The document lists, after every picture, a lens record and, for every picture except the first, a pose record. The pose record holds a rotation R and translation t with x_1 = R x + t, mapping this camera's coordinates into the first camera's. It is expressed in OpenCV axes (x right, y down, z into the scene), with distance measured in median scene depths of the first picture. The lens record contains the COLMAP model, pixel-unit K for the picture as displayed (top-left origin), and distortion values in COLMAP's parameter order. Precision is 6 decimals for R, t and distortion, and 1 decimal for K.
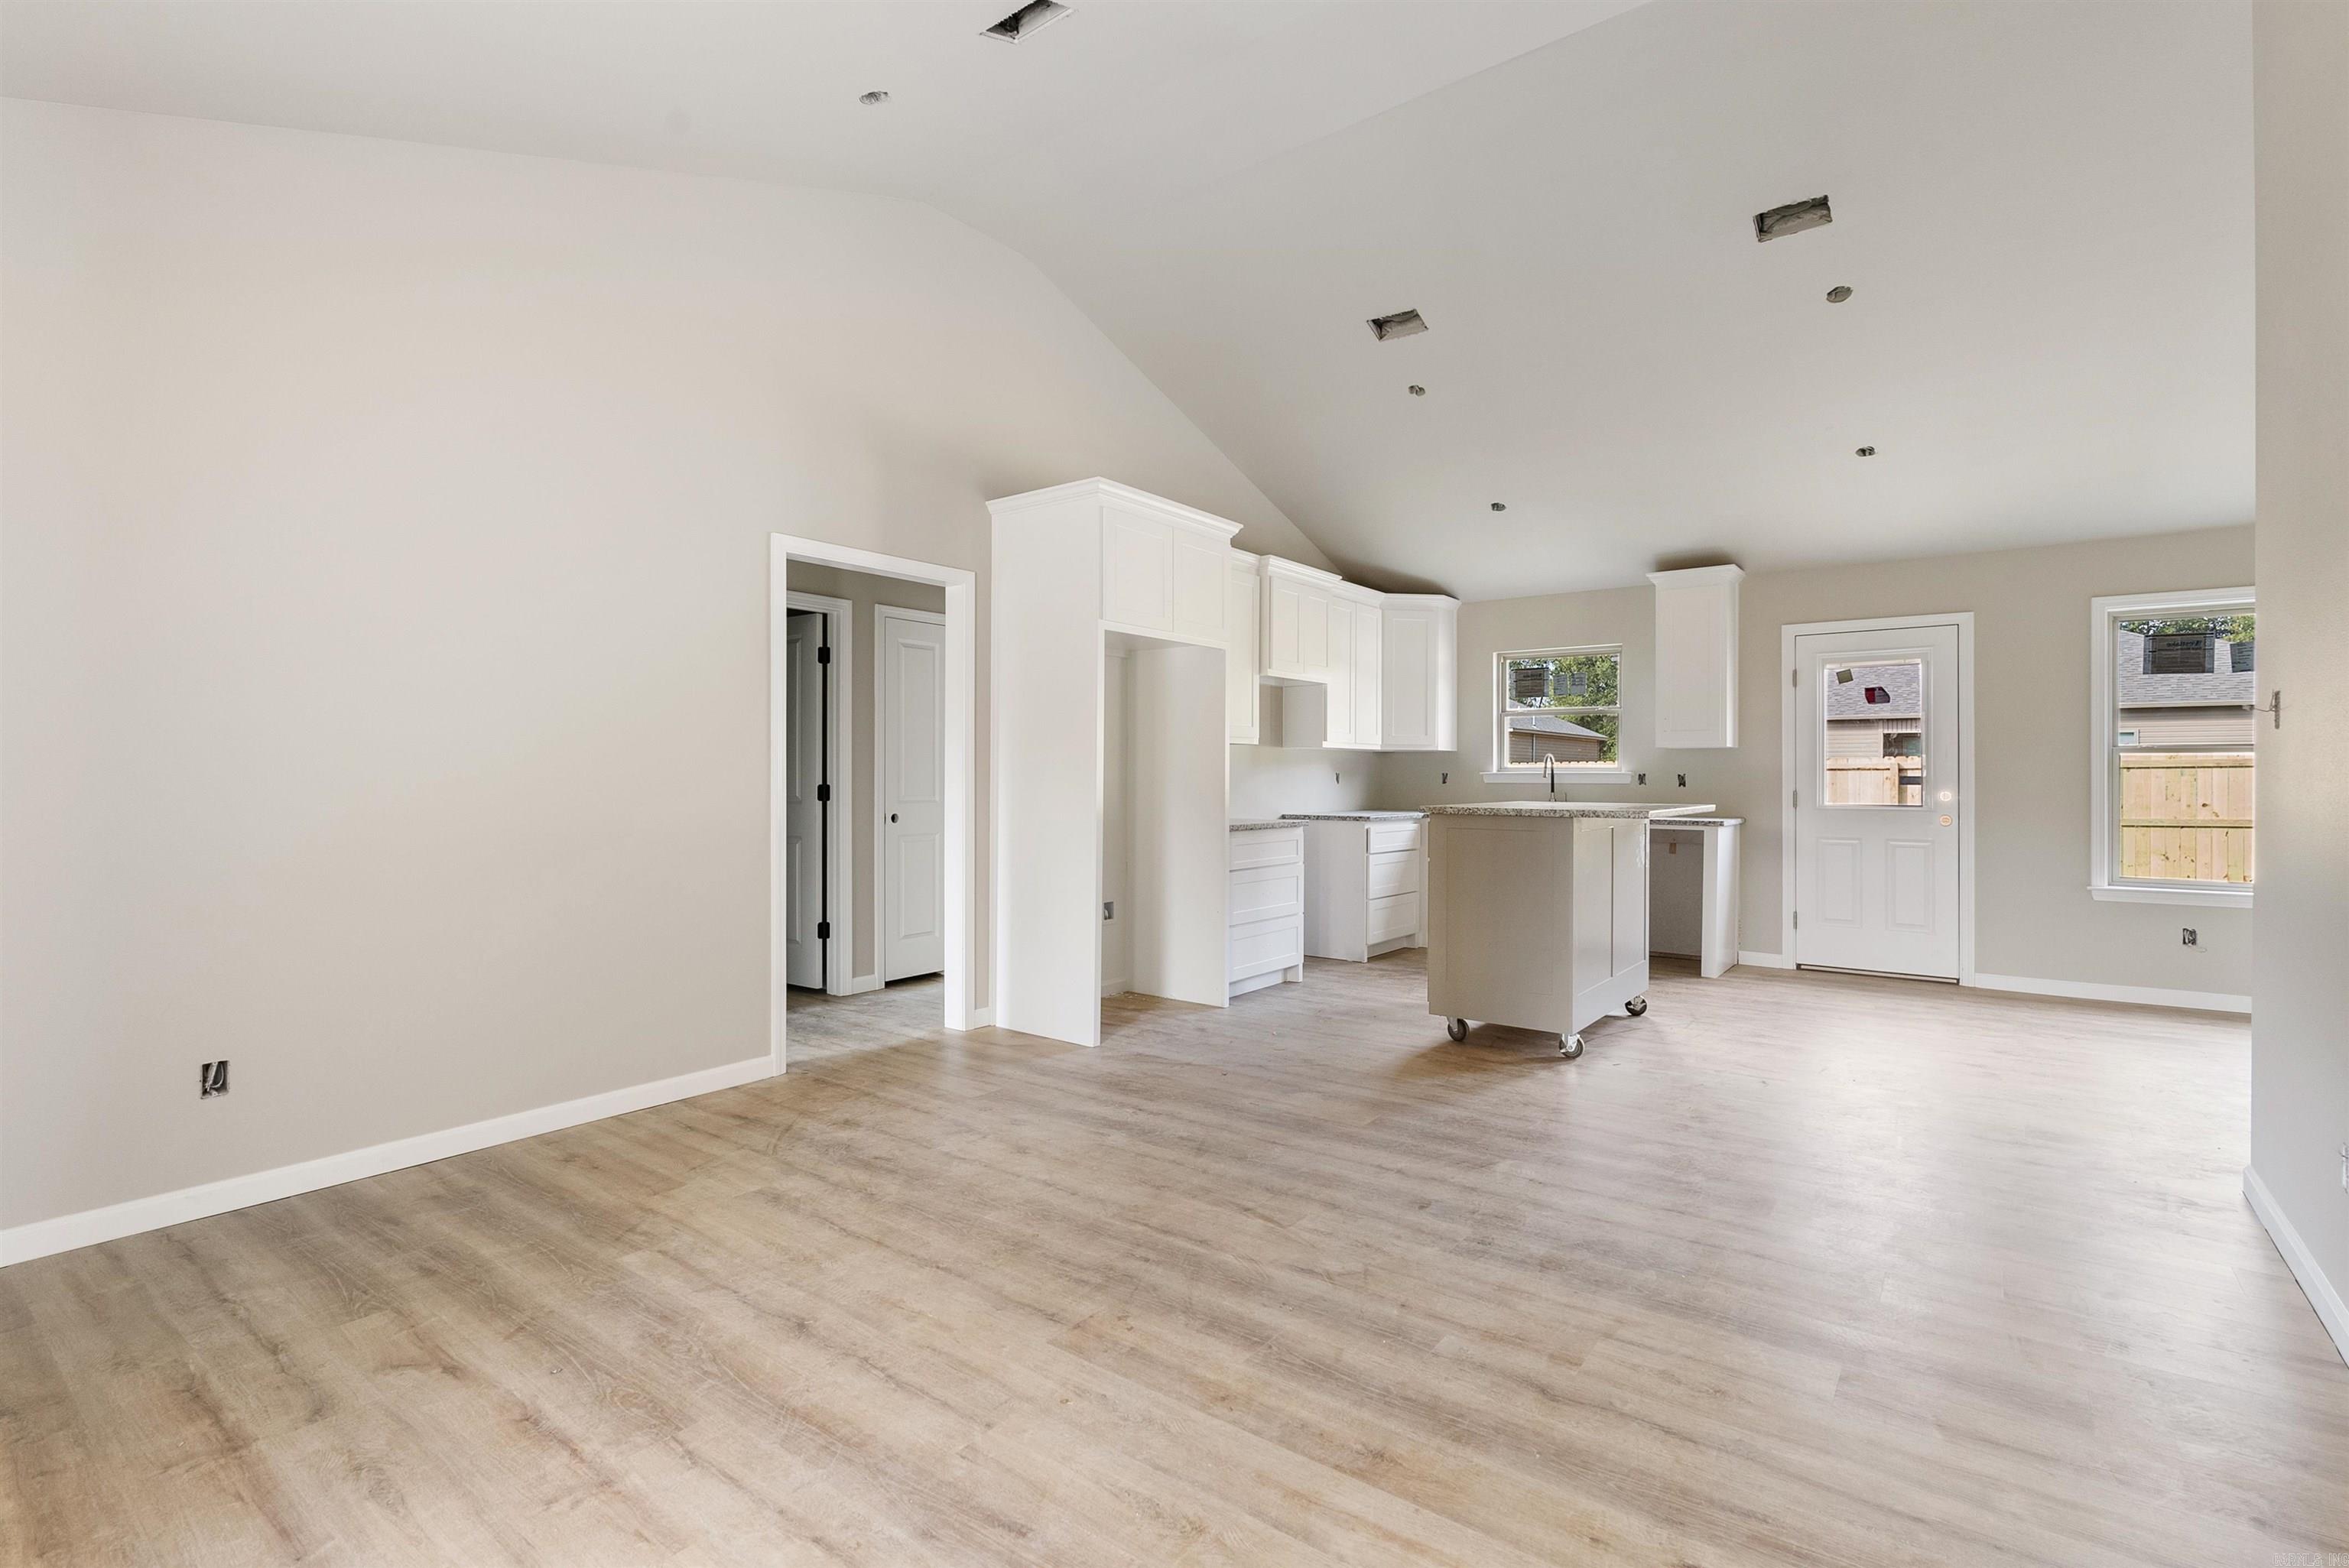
lens RADIAL K [[1062.6, 0, 1180.0], [0, 1062.6, 778.8], [0, 0, 1]] dist [-0.003385, 0.000031]
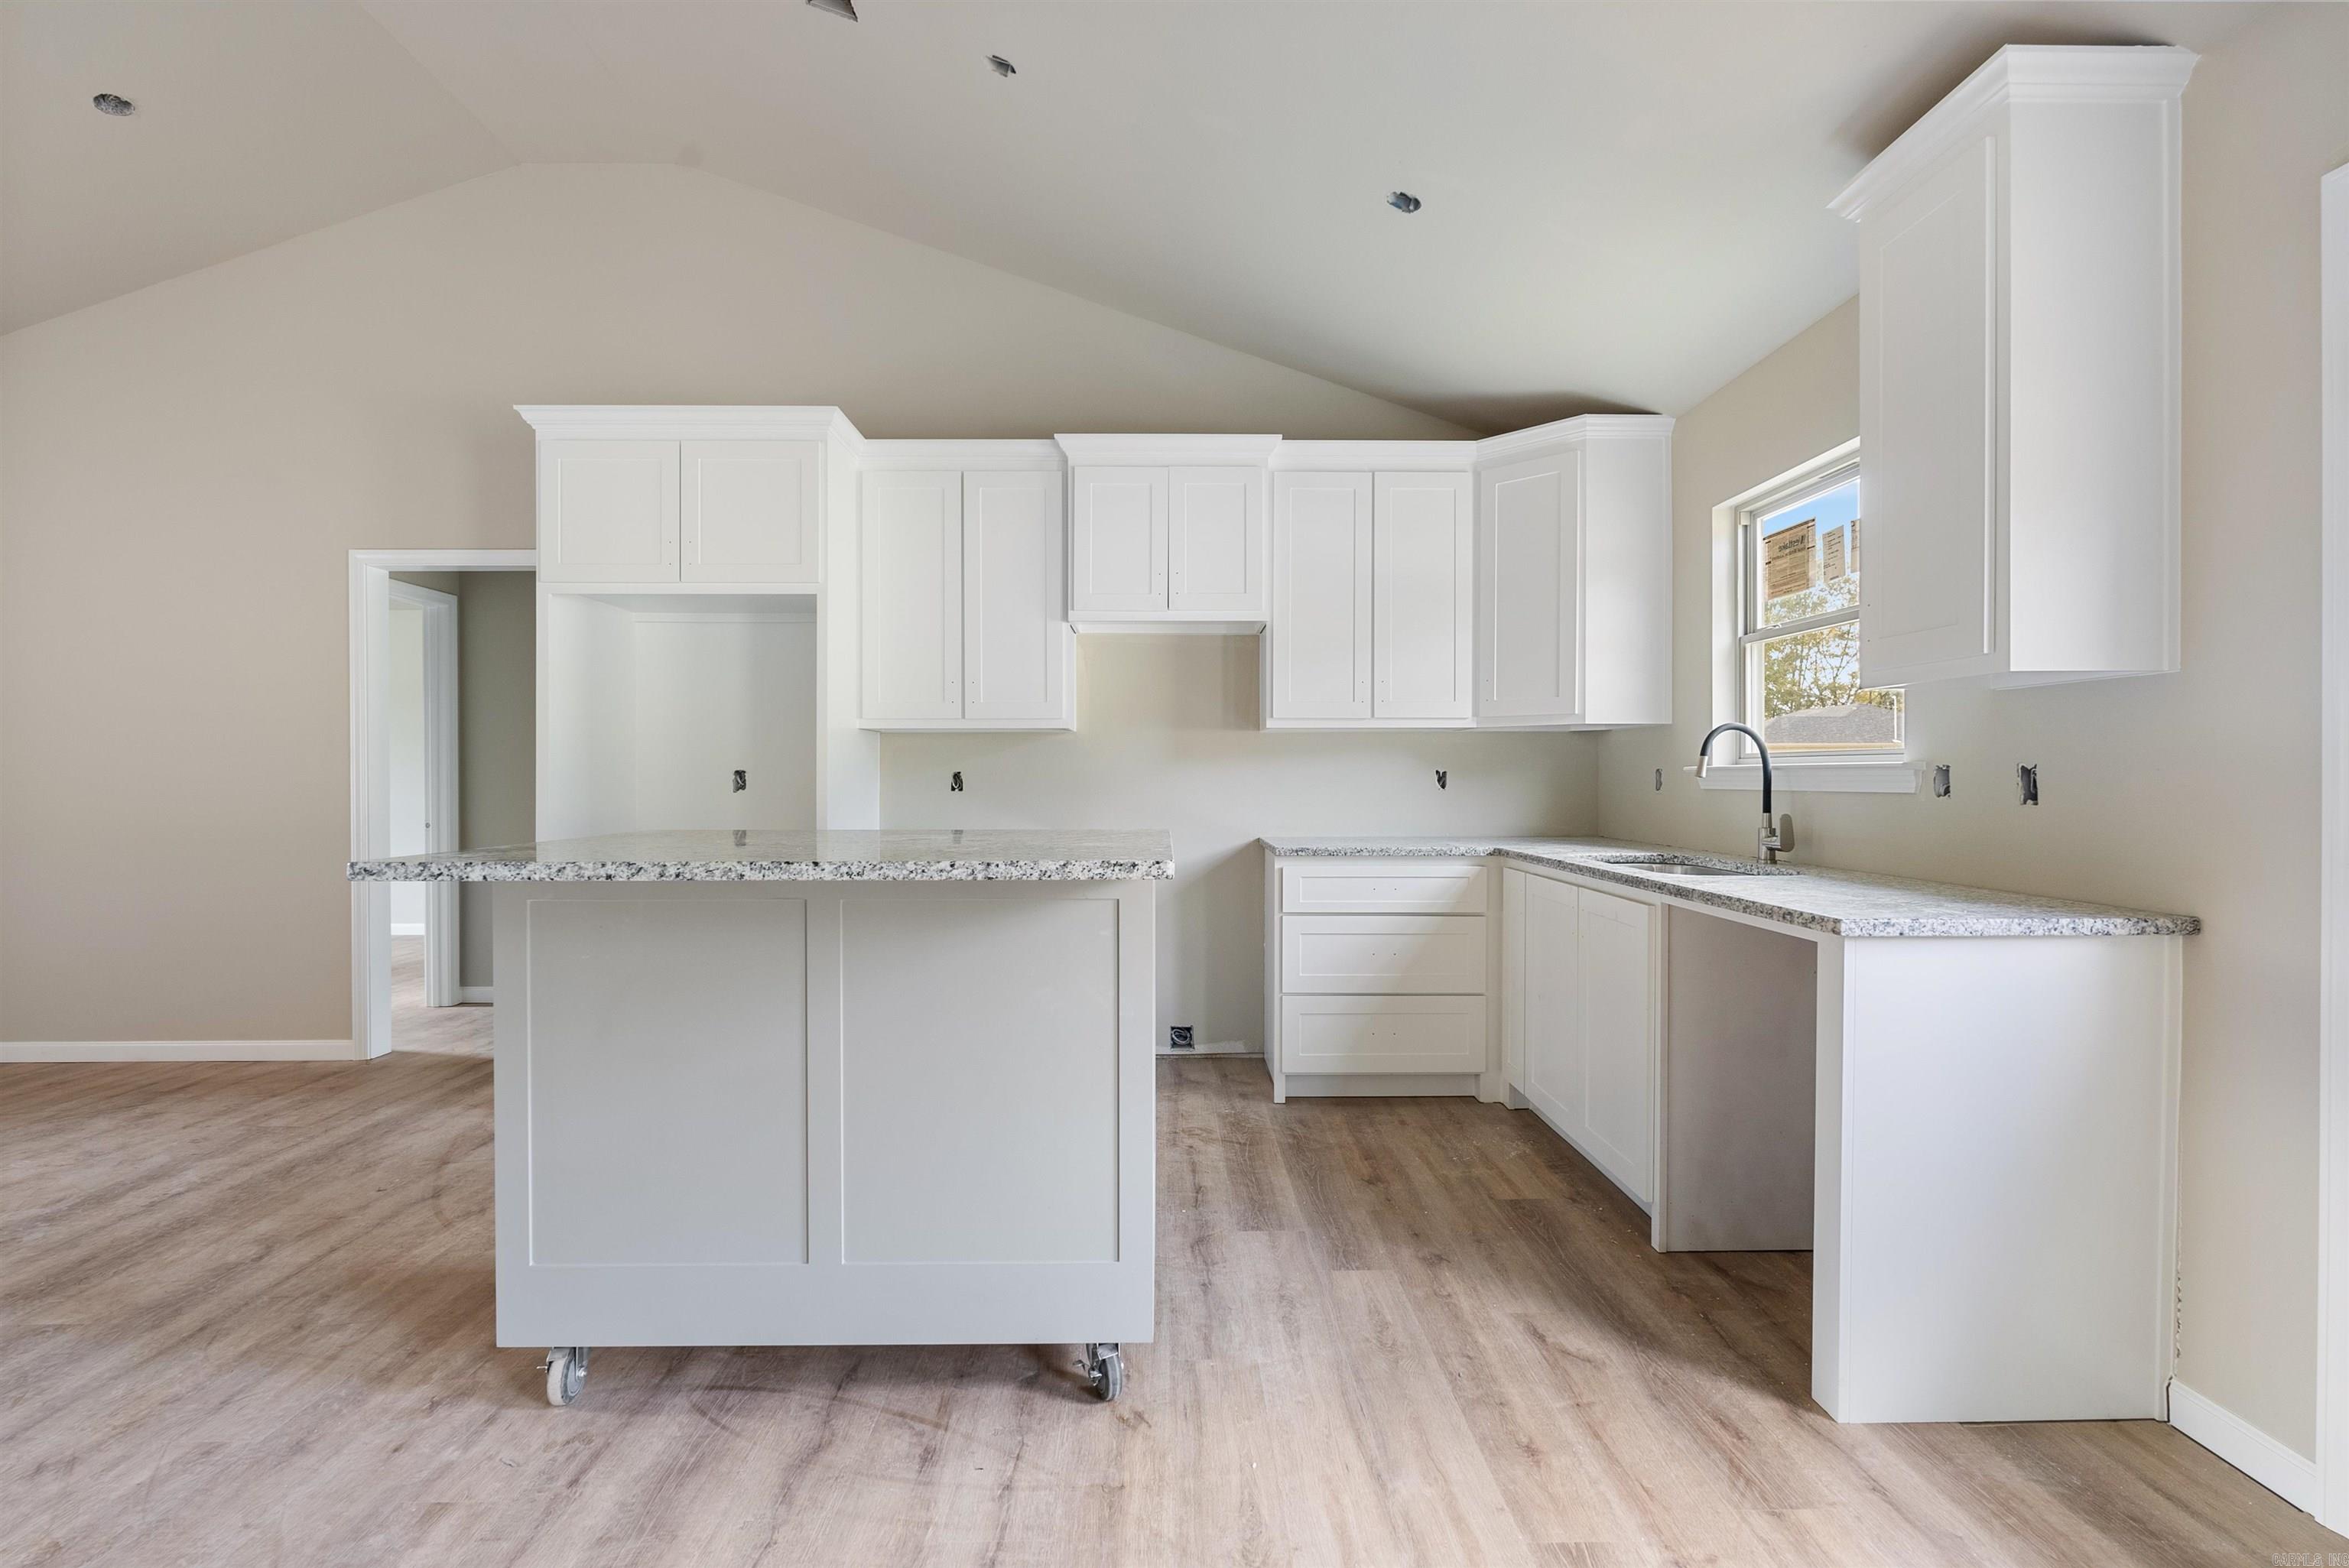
lens RADIAL K [[1032.5, 0, 1175.3], [0, 1032.5, 780.2], [0, 0, 1]] dist [-0.009142, 0.003941]
pose [[0.615929, -0.002369, -0.787798, 0.964990], [0.003033, 0.999995, -0.000636, -0.000950], [0.787796, -0.001997, 0.615933, 1.027757]]
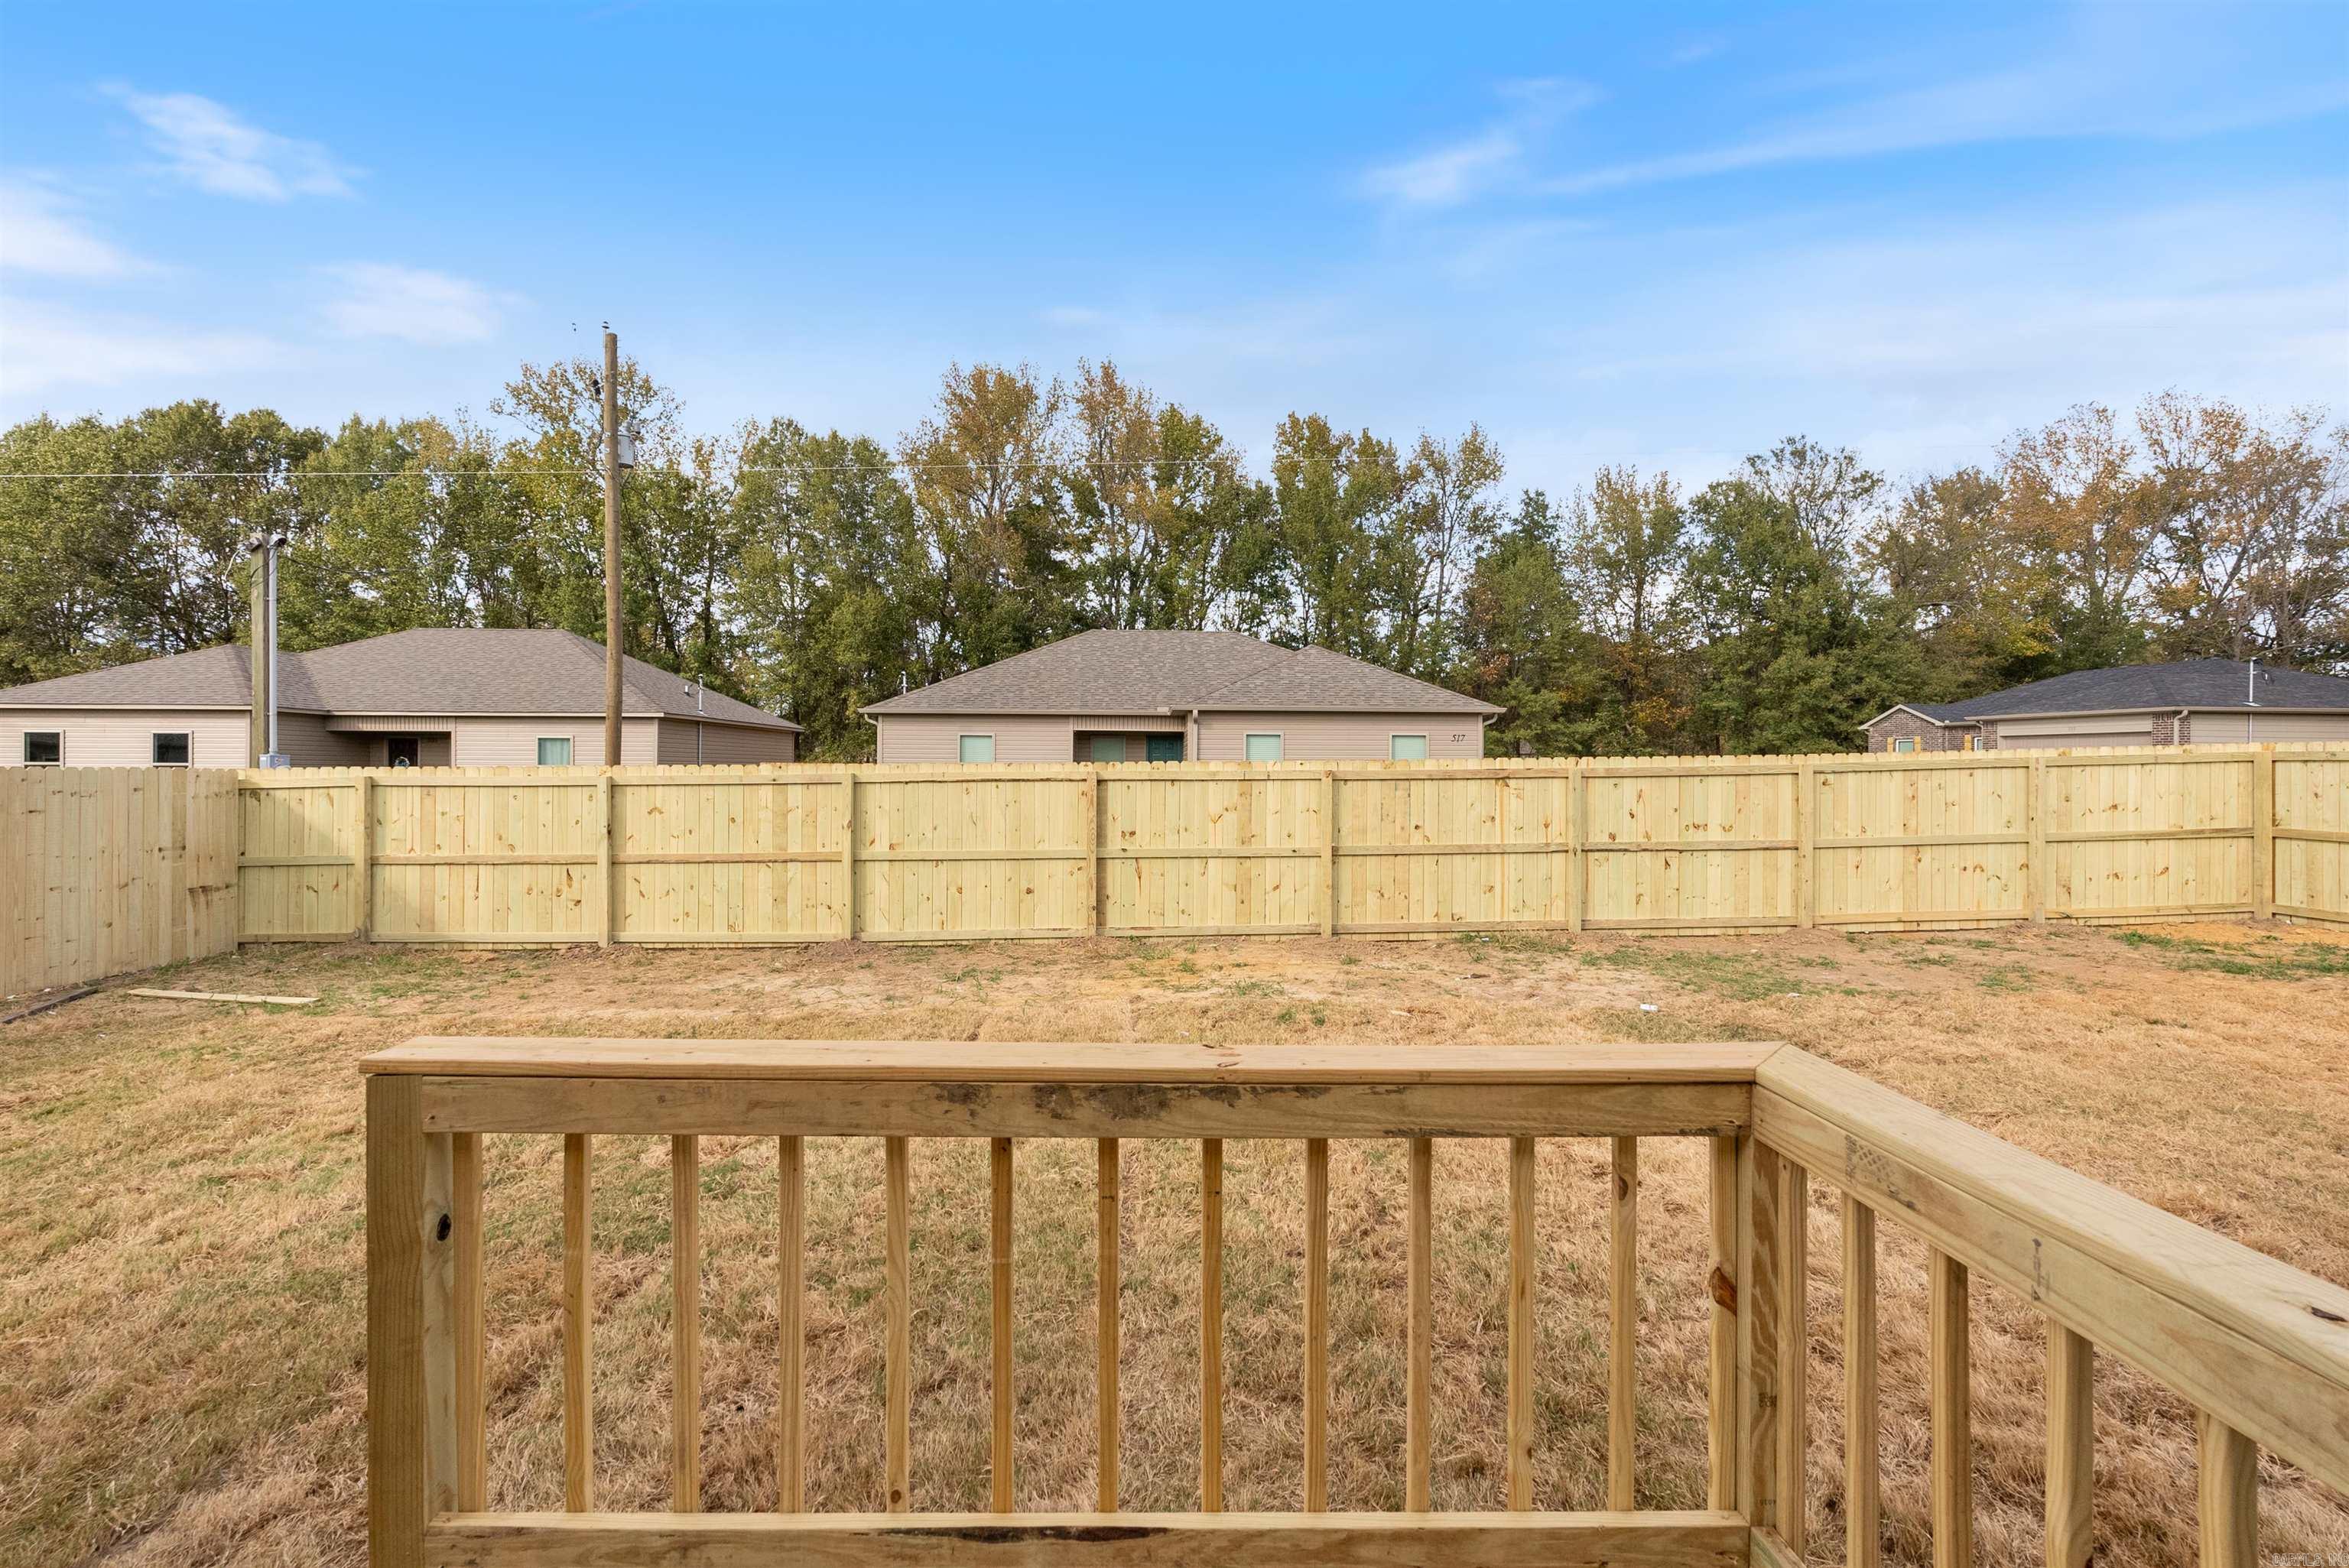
lens RADIAL K [[1062.6, 0, 1180.0], [0, 1062.6, 778.8], [0, 0, 1]] dist [-0.003385, 0.000031]
pose [[0.773425, -0.005382, 0.633865, 1.105015], [-0.000076, 0.999963, 0.008584, -0.065139], [-0.633888, -0.006688, 0.773396, 1.706482]]
